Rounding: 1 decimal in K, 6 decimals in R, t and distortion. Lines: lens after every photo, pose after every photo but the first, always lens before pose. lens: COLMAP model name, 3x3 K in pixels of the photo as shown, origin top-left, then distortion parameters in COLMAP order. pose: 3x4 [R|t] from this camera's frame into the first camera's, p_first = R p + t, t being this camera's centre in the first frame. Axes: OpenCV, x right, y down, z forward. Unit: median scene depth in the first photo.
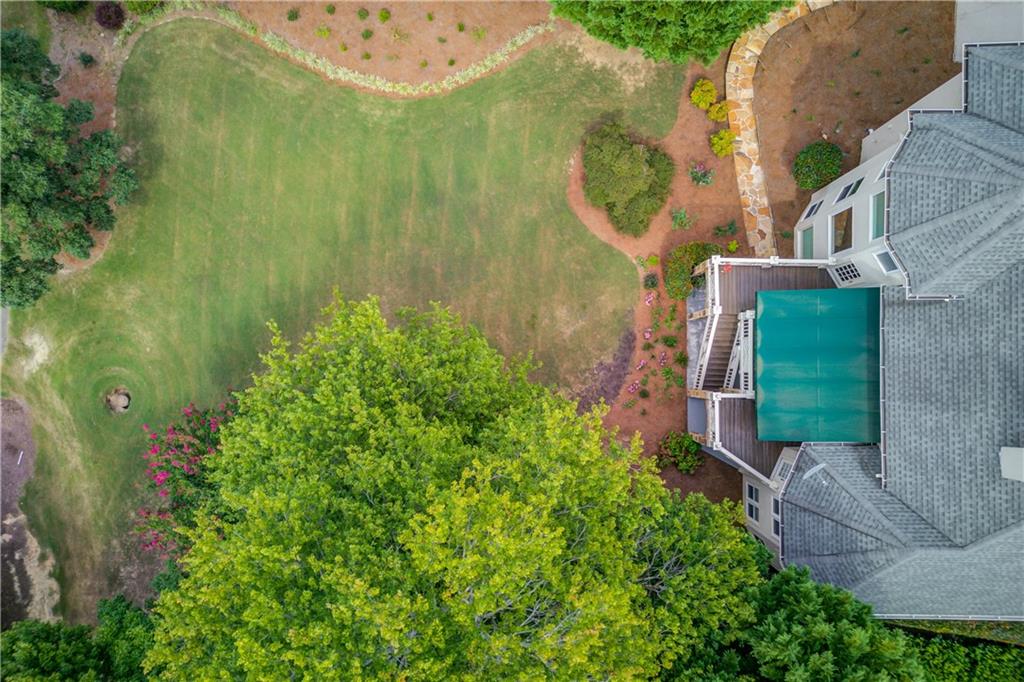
lens RADIAL K [[716.1, 0, 510.7], [0, 716.1, 340.9], [0, 0, 1]] dist [0.085786, -0.008479]
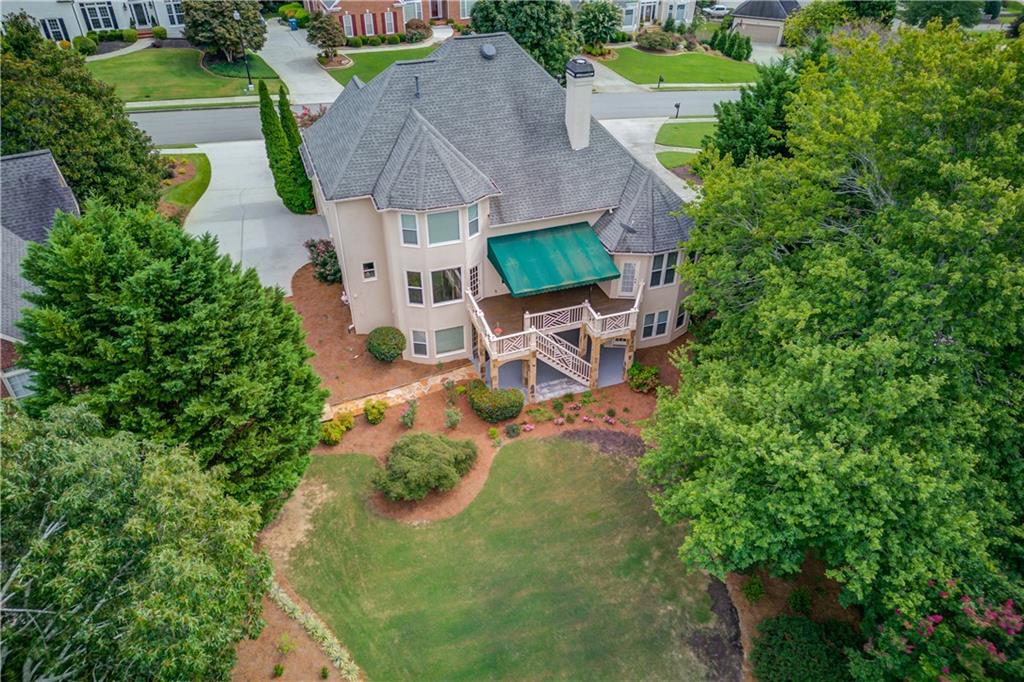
lens RADIAL K [[716.1, 0, 514.9], [0, 716.1, 343.4], [0, 0, 1]] dist [0.085786, -0.008479]
pose [[-0.326075, -0.563934, 0.758718, -0.535145], [0.945118, -0.176919, 0.274686, -0.345056], [-0.020673, 0.806646, 0.590673, 0.263423]]
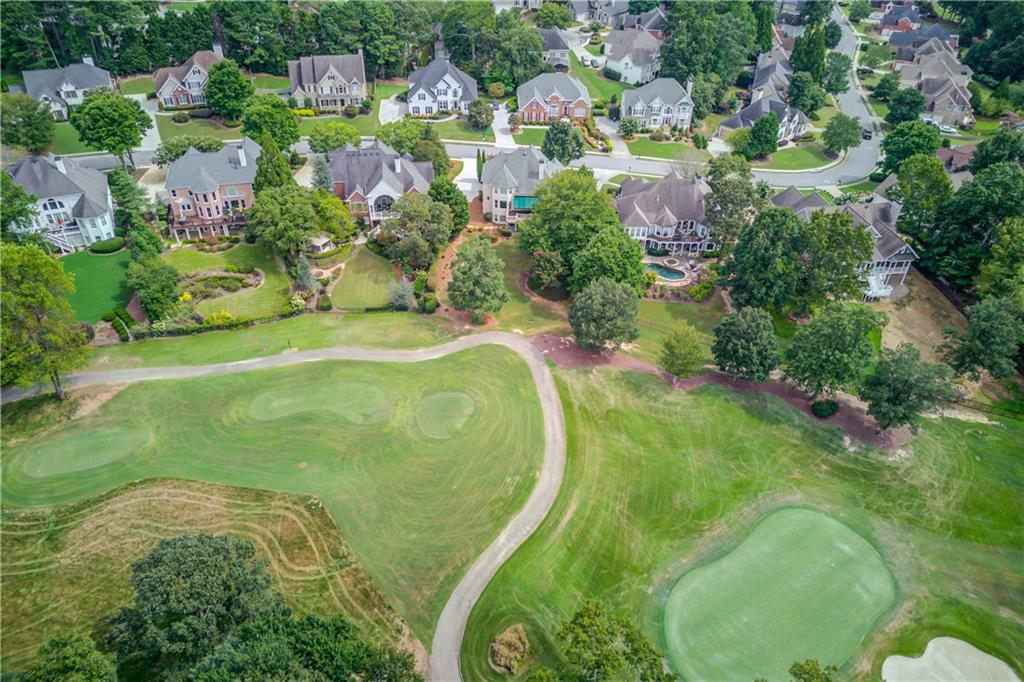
lens RADIAL K [[716.1, 0, 509.7], [0, 716.1, 341.1], [0, 0, 1]] dist [0.085786, -0.008479]
pose [[0.046678, -0.604053, 0.795576, -4.122992], [0.998426, 0.052997, -0.018340, 0.070624], [-0.031085, 0.795180, 0.605576, -1.404225]]
